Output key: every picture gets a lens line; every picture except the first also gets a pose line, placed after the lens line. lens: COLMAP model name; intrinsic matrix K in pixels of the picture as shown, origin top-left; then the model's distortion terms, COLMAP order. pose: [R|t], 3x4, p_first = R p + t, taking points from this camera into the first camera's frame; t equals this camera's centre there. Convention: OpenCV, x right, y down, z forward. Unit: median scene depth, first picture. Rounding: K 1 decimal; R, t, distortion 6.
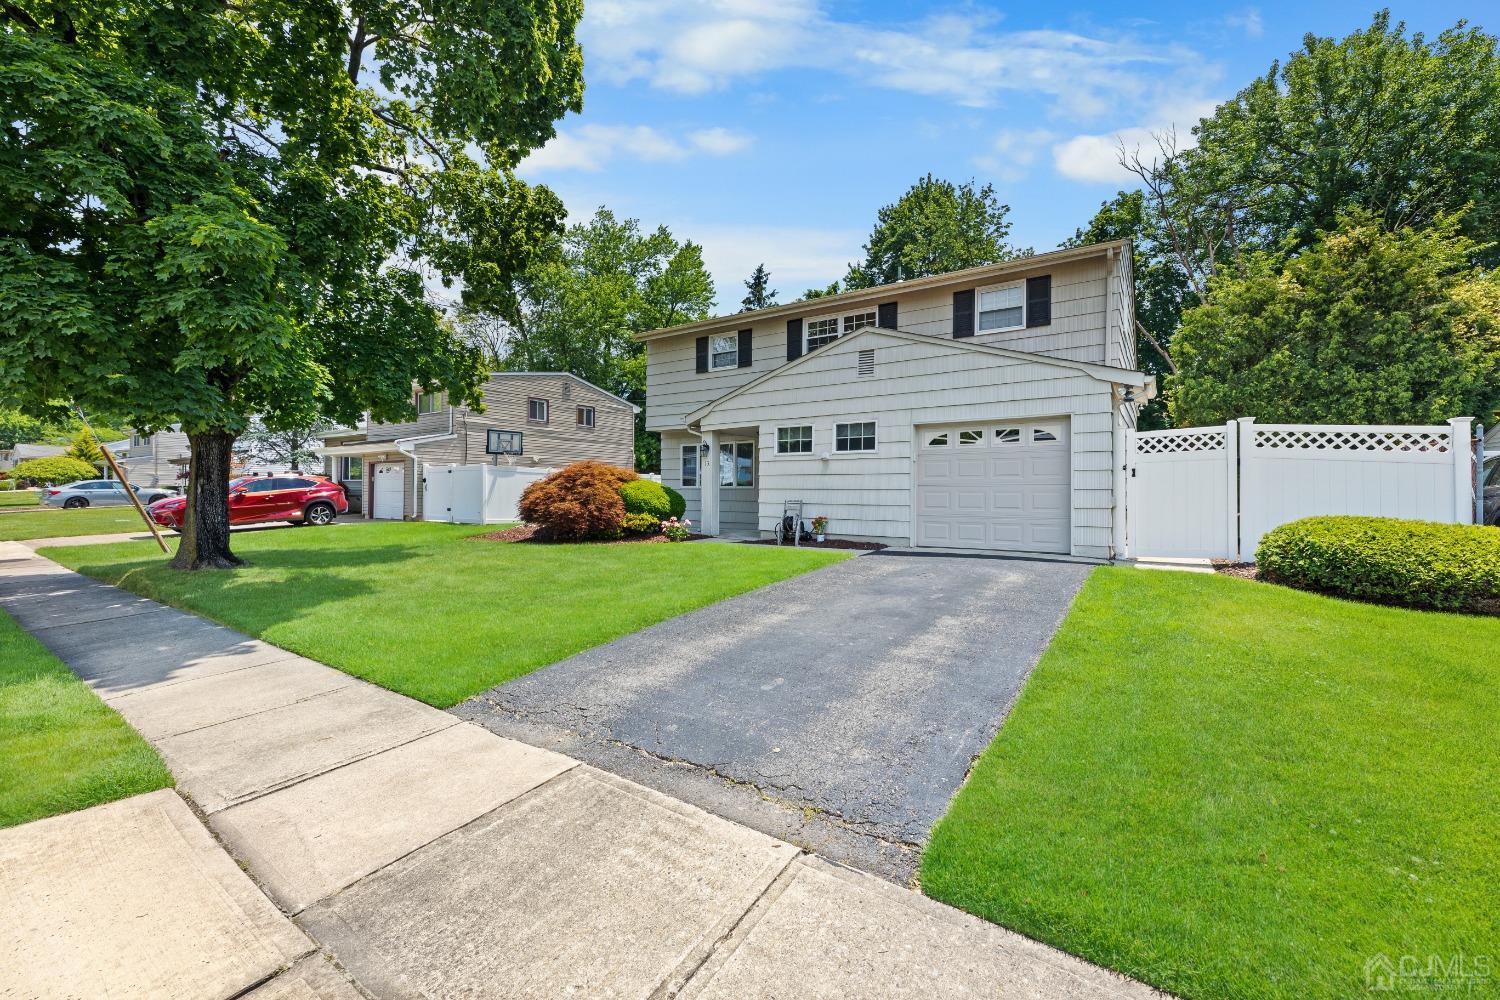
lens RADIAL K [[607.5, 0, 756.1], [0, 607.5, 493.5], [0, 0, 1]] dist [0.004417, 0.000243]
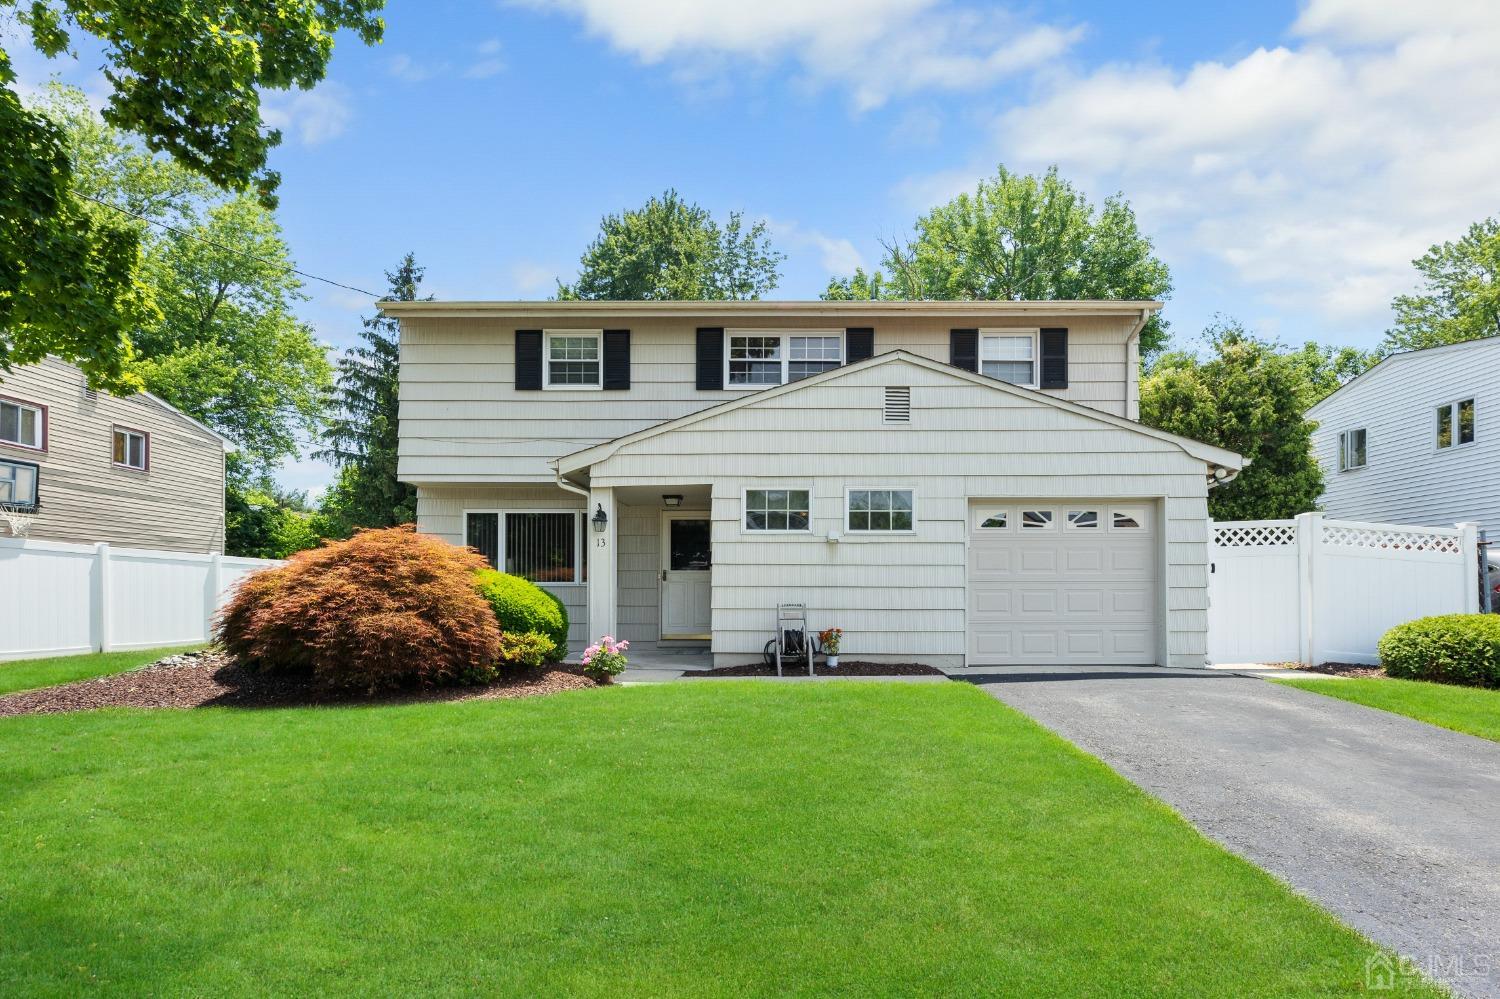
lens RADIAL K [[734.4, 0, 763.1], [0, 734.4, 594.0], [0, 0, 1]] dist [0.004298, 0.000357]
pose [[0.833907, -0.004387, 0.551887, -0.387462], [0.003798, 0.999990, 0.002209, -0.001341], [-0.551892, 0.000254, 0.833916, 0.366359]]
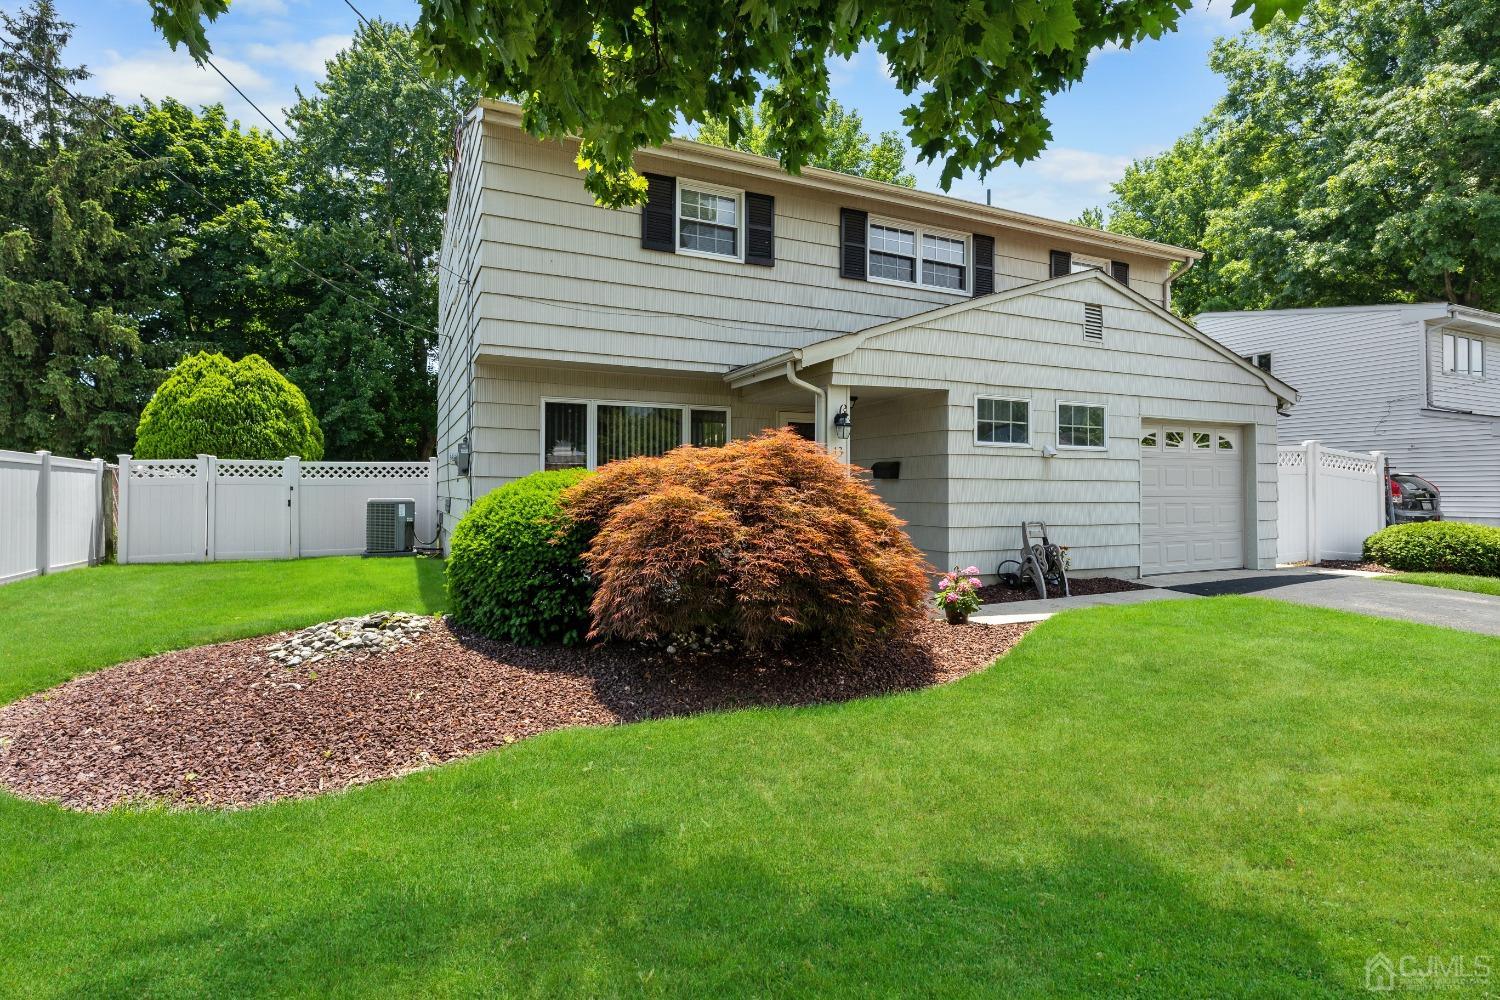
lens RADIAL K [[761.5, 0, 746.7], [0, 761.5, 490.3], [0, 0, 1]] dist [0.000296, 0.001755]
pose [[0.503704, -0.003044, 0.863871, -0.737231], [0.001688, 0.999995, 0.002539, -0.022411], [-0.863875, 0.000179, 0.503707, 0.855597]]
